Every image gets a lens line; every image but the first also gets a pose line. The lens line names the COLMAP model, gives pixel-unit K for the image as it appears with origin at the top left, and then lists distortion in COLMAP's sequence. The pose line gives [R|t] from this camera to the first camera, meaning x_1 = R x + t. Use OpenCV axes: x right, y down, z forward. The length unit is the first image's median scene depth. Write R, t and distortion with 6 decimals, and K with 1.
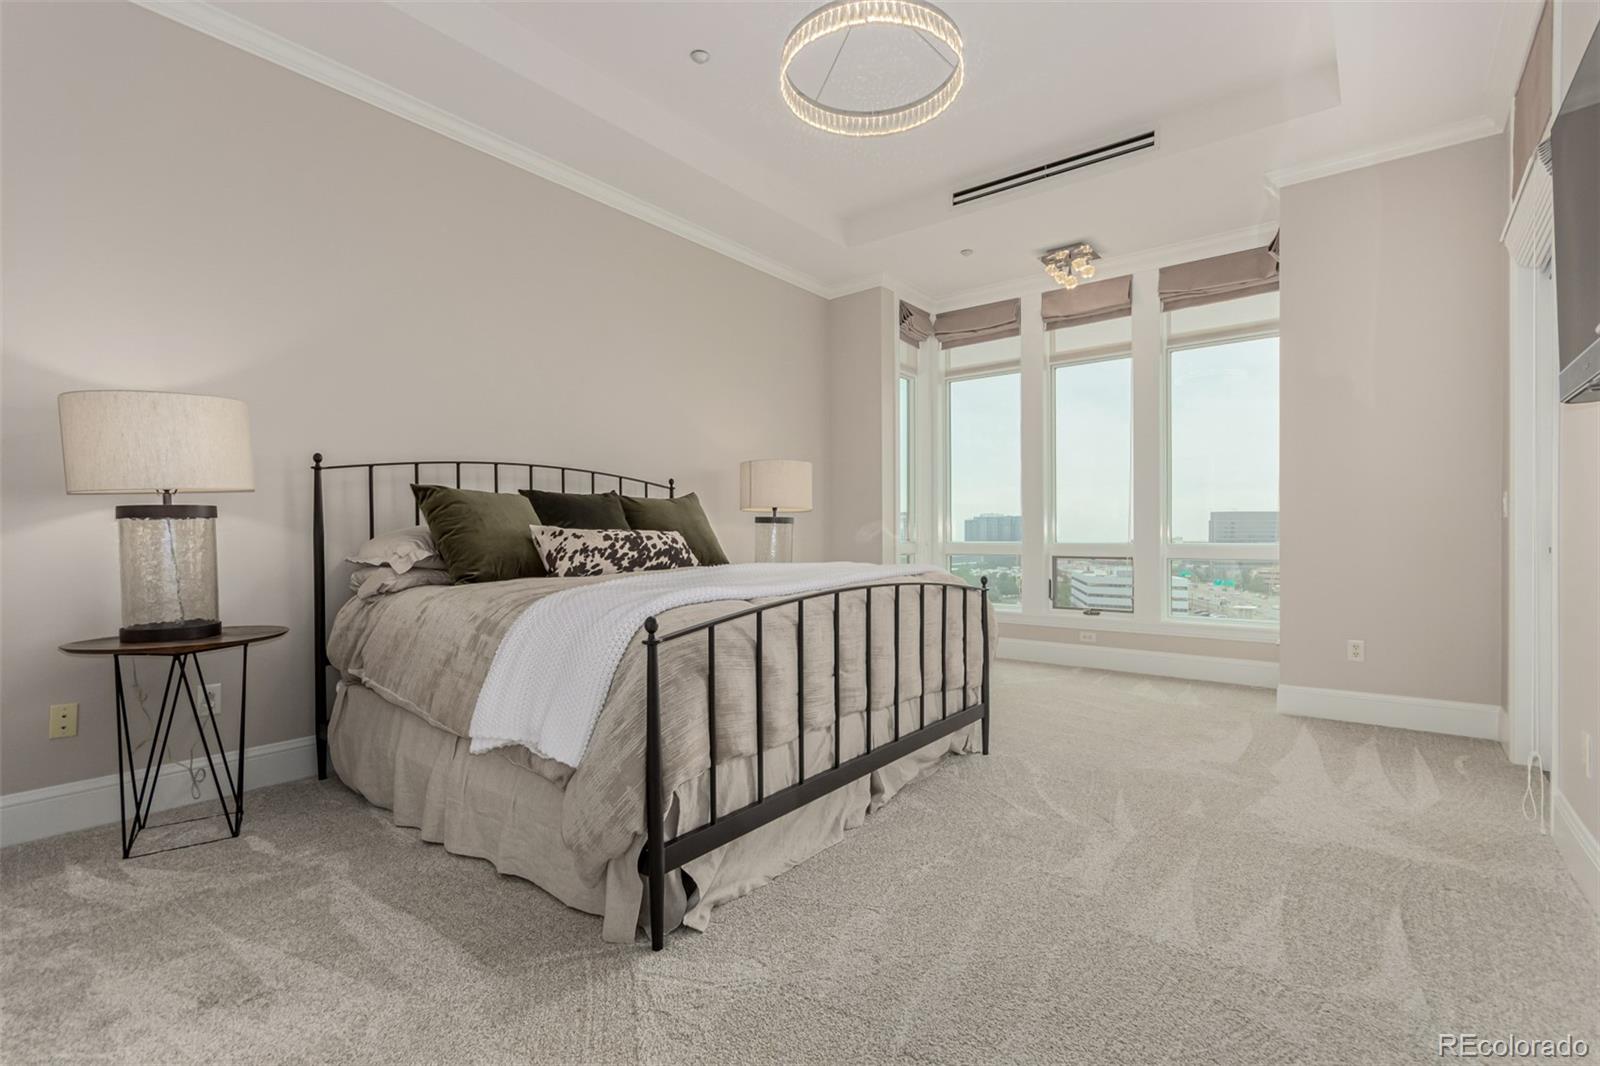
lens RADIAL K [[749.8, 0, 809.3], [0, 749.8, 561.4], [0, 0, 1]] dist [0.001541, 0.001697]
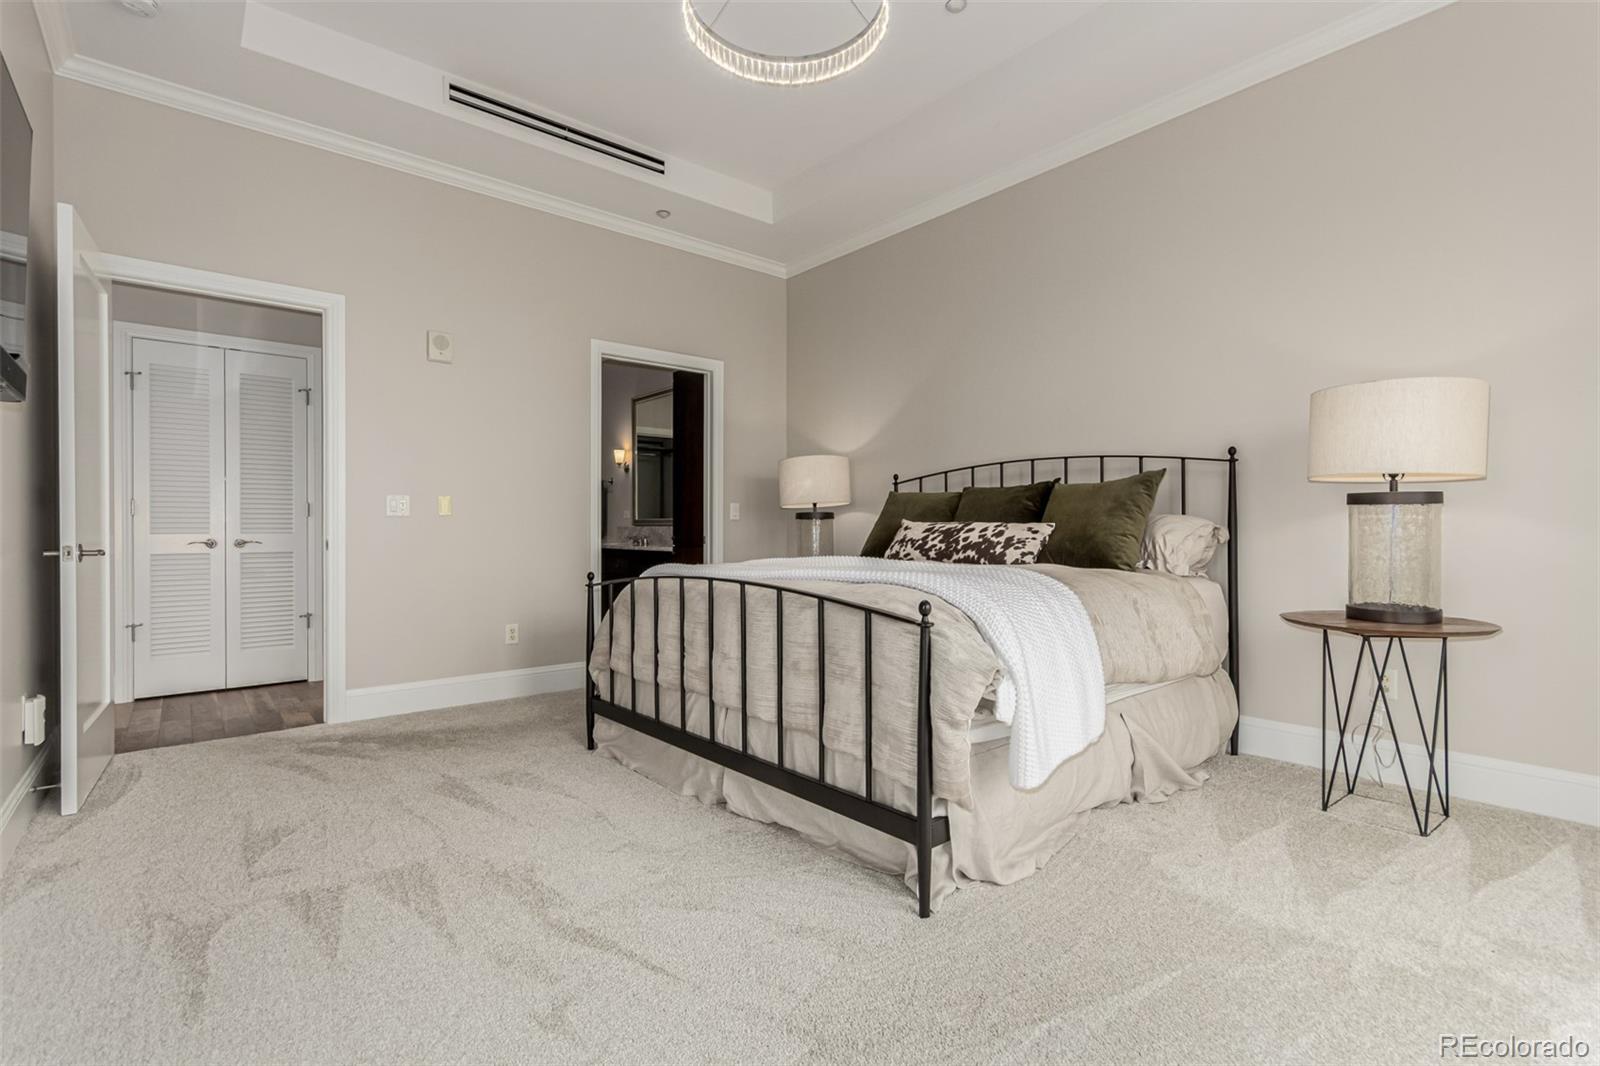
lens RADIAL K [[749.8, 0, 794.5], [0, 749.8, 530.5], [0, 0, 1]] dist [0.001541, 0.001697]
pose [[-0.226734, 0.012090, -0.973882, 0.805350], [-0.027057, 0.999459, 0.018706, -0.044195], [0.973581, 0.030592, -0.226284, 1.019284]]
